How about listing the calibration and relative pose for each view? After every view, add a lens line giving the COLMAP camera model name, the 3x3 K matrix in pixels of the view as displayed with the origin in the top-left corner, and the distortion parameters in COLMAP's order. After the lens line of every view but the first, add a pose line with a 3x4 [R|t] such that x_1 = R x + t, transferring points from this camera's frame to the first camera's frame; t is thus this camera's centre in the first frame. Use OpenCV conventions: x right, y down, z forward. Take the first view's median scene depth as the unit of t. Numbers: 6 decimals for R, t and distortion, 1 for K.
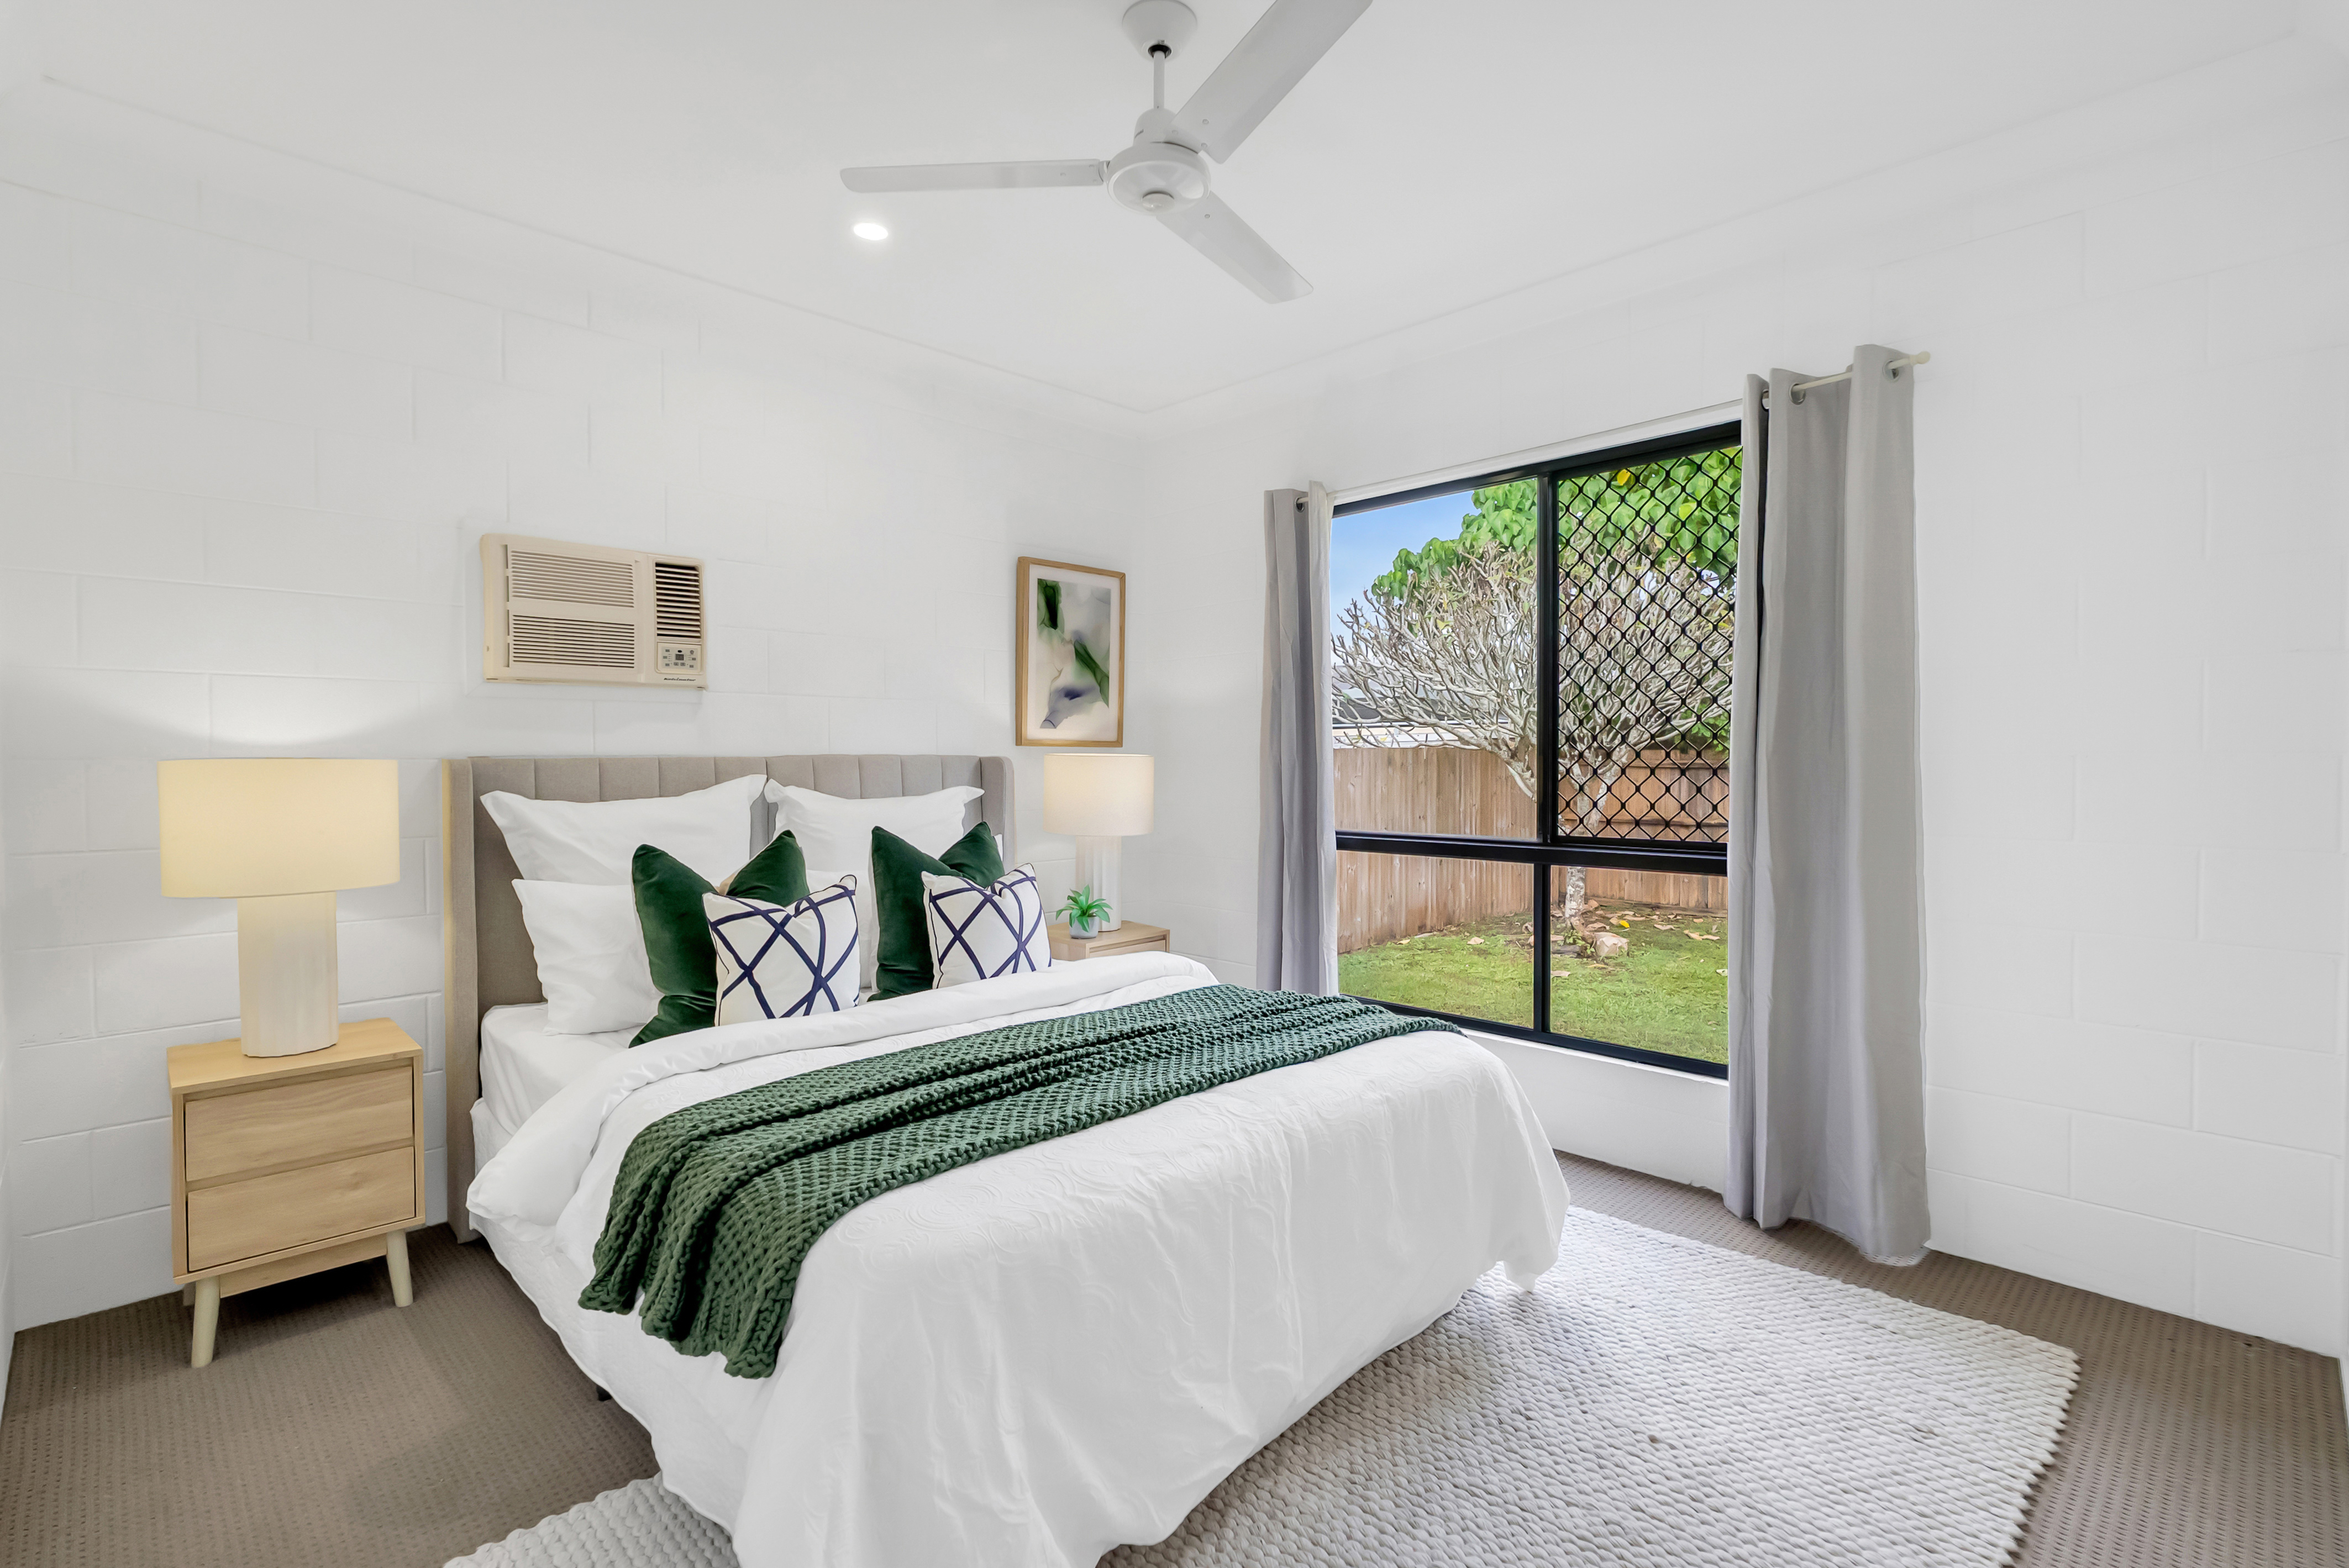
lens RADIAL K [[1099.2, 0, 1205.7], [0, 1099.2, 784.1], [0, 0, 1]] dist [0.023320, 0.000348]
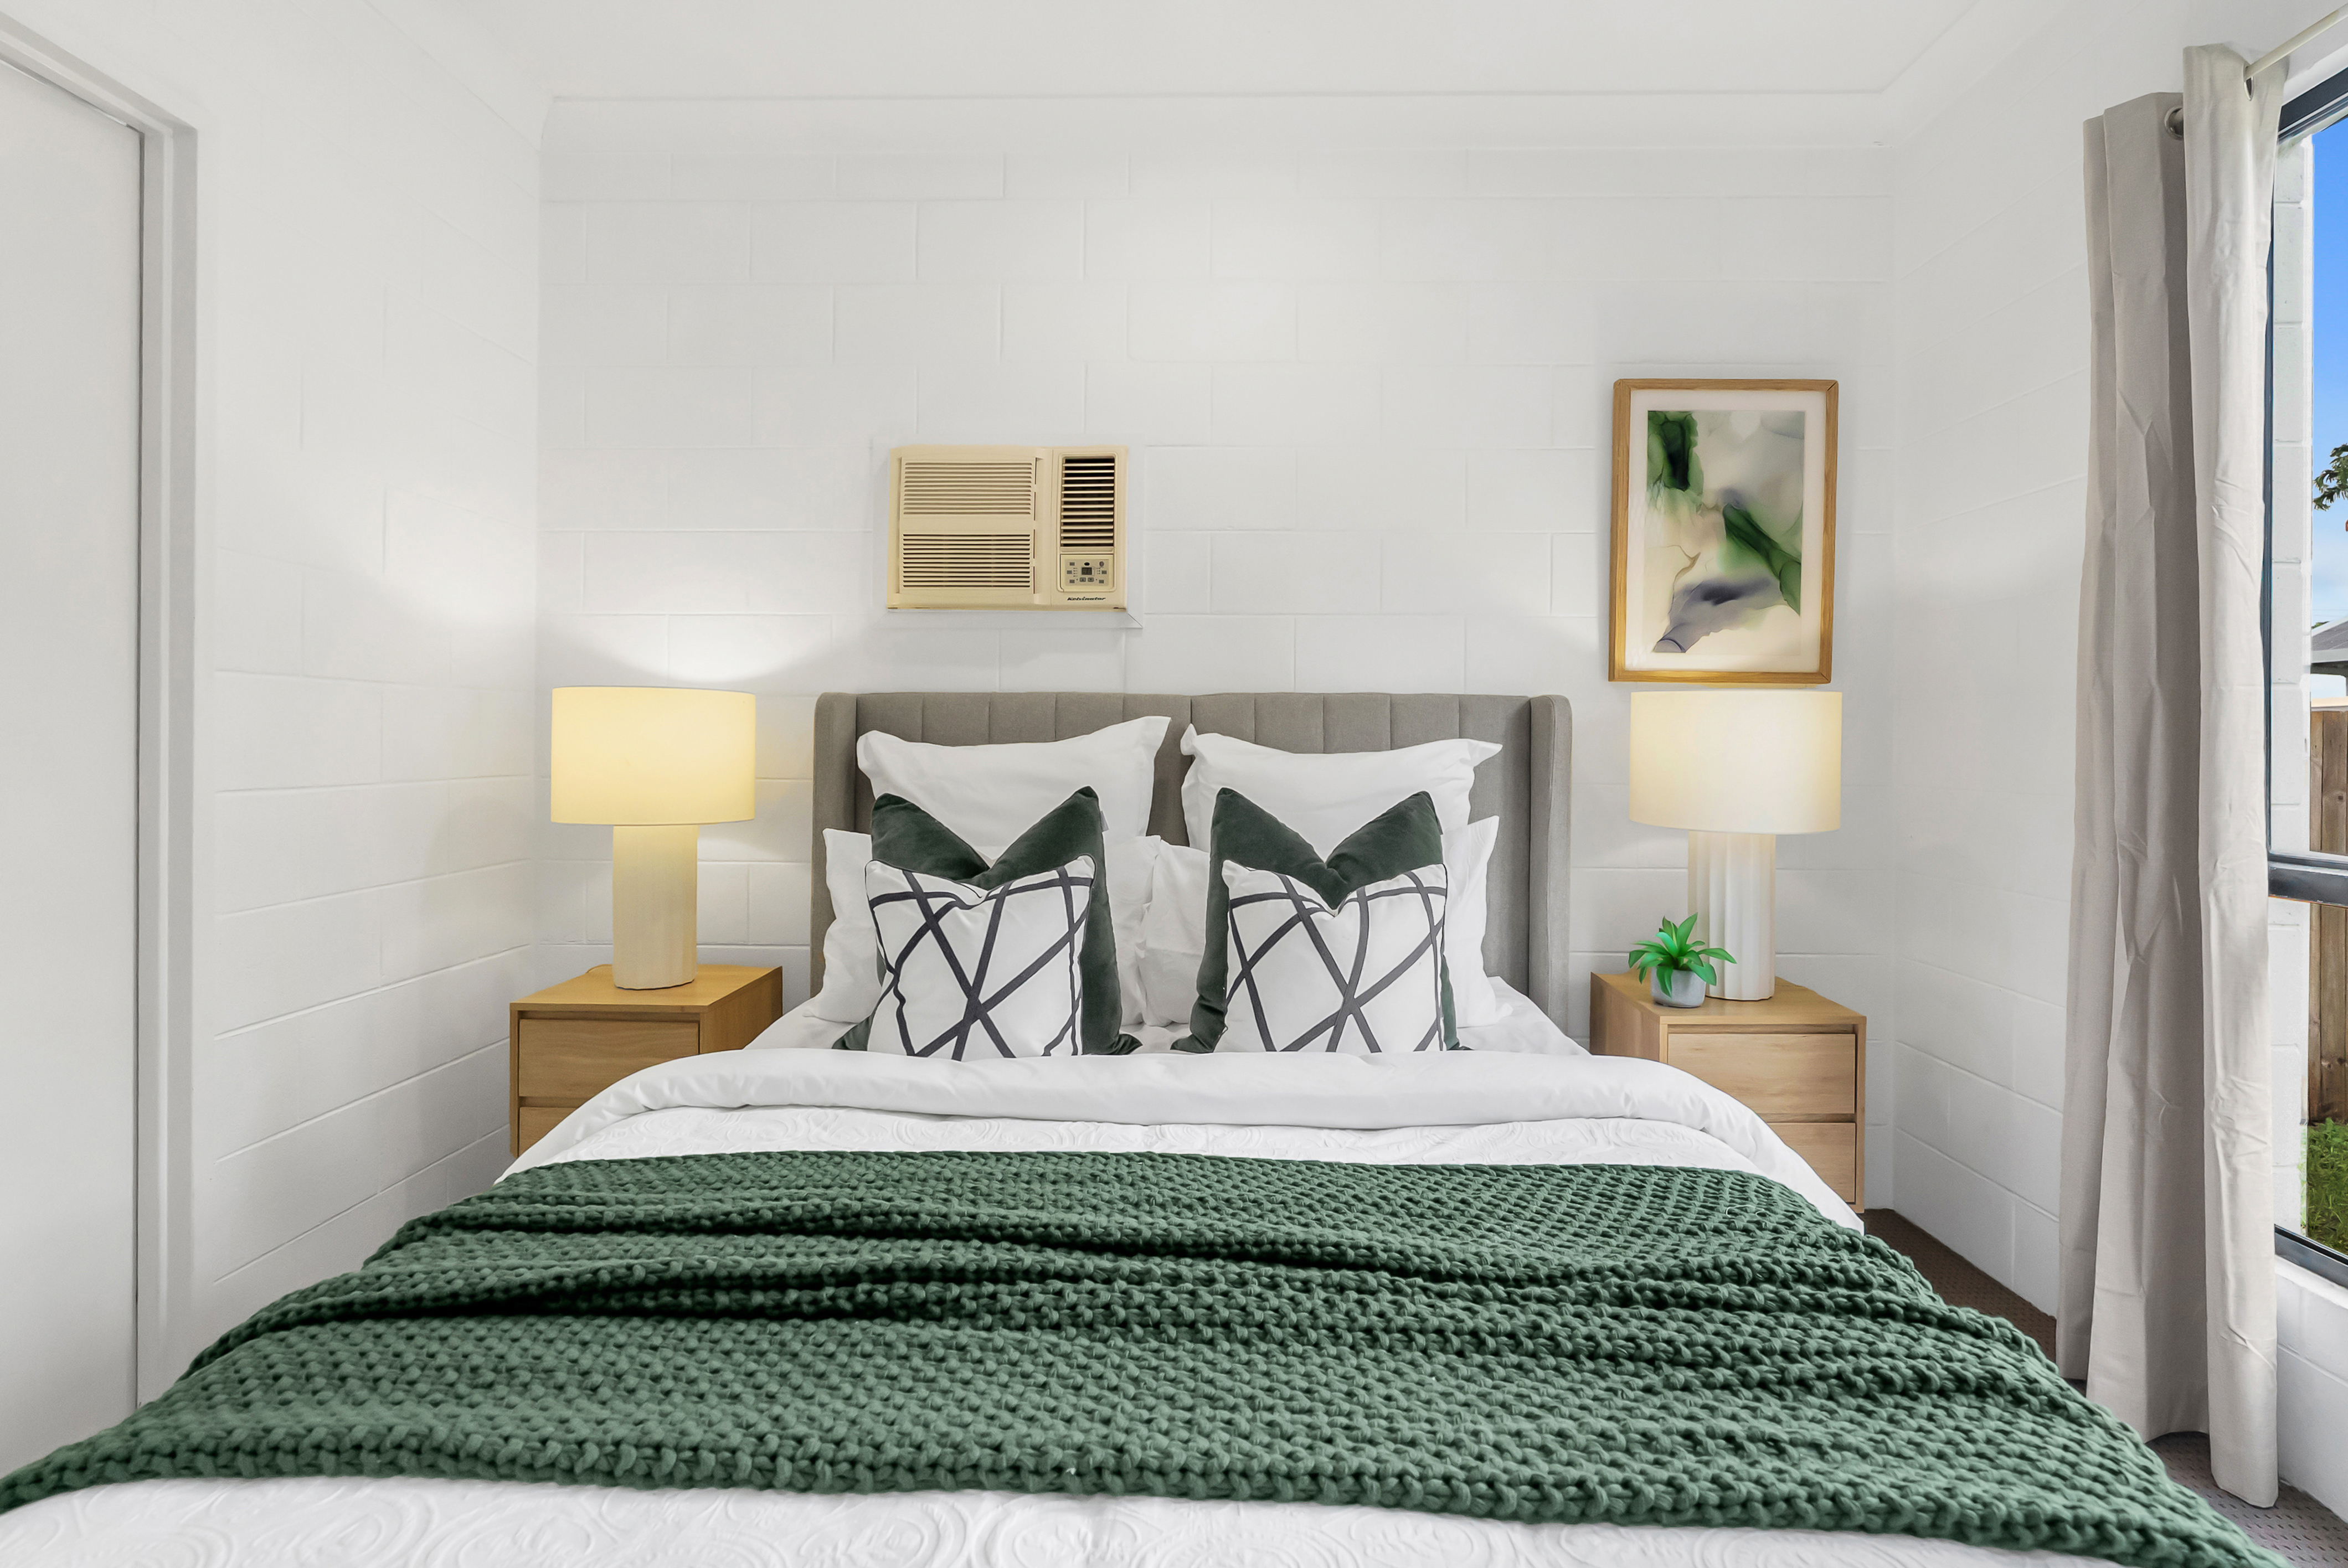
lens RADIAL K [[1170.6, 0, 1176.9], [0, 1170.6, 740.4], [0, 0, 1]] dist [-0.004015, 0.007212]
pose [[0.684376, 0.006583, -0.729099, 0.196062], [-0.024553, 0.999600, -0.014021, 0.019295], [0.728715, 0.027497, 0.684264, 0.478130]]
